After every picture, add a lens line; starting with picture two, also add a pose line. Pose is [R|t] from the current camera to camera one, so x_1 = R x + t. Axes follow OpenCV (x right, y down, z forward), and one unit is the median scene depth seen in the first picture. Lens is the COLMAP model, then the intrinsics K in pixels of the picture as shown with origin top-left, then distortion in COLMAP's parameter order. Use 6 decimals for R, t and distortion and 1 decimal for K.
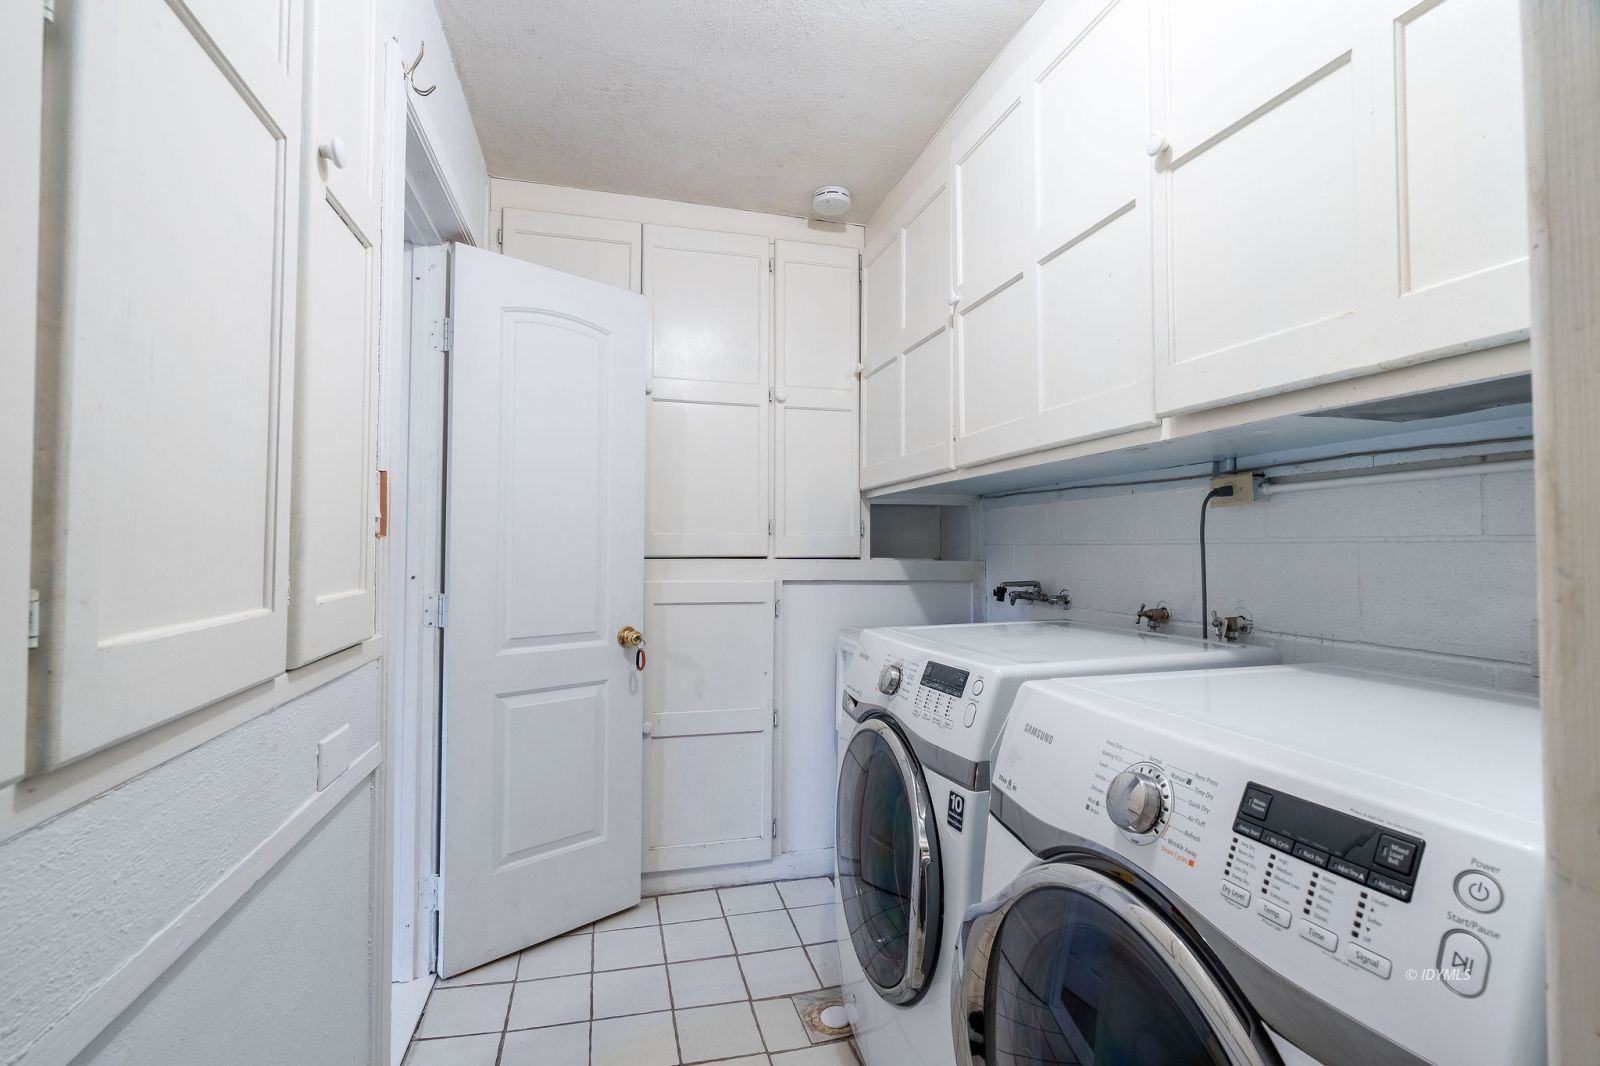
lens RADIAL K [[726.5, 0, 797.9], [0, 726.5, 530.9], [0, 0, 1]] dist [0.002138, 0.000465]
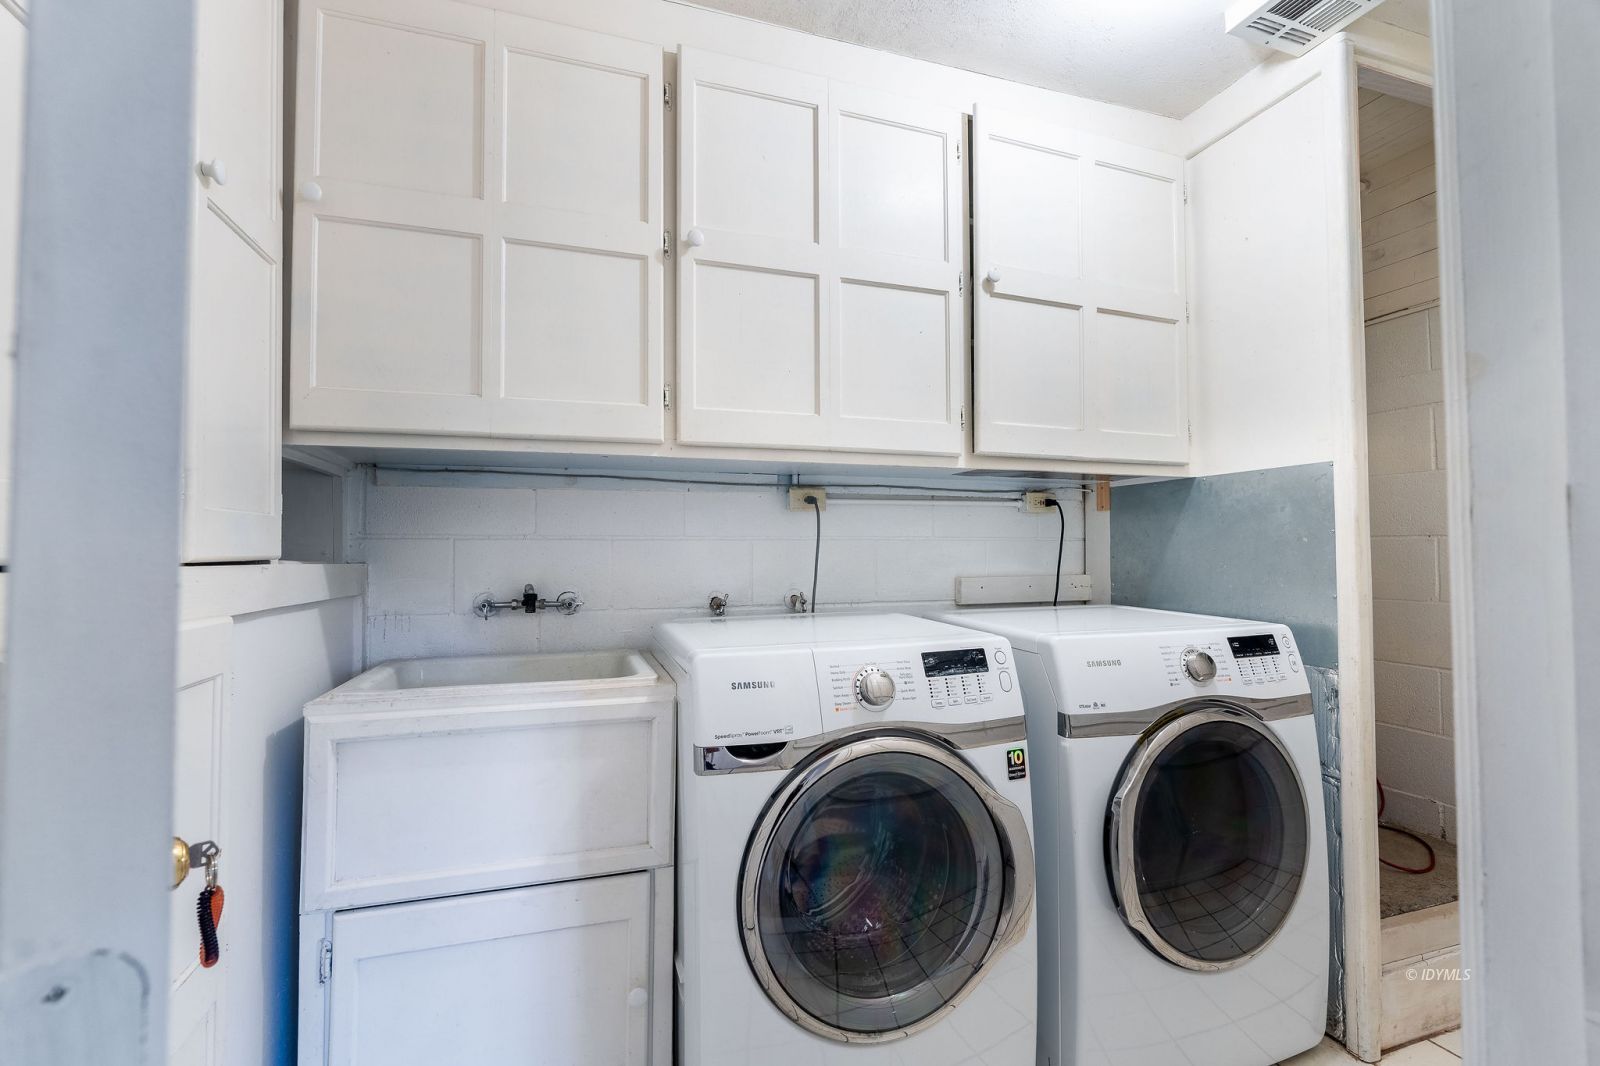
lens RADIAL K [[726.5, 0, 805.2], [0, 726.5, 533.0], [0, 0, 1]] dist [0.002138, 0.000465]
pose [[-0.068053, 0.019409, 0.997493, -0.648373], [-0.020844, 0.999565, -0.020872, 0.029170], [-0.997464, -0.022212, -0.067619, 0.979699]]
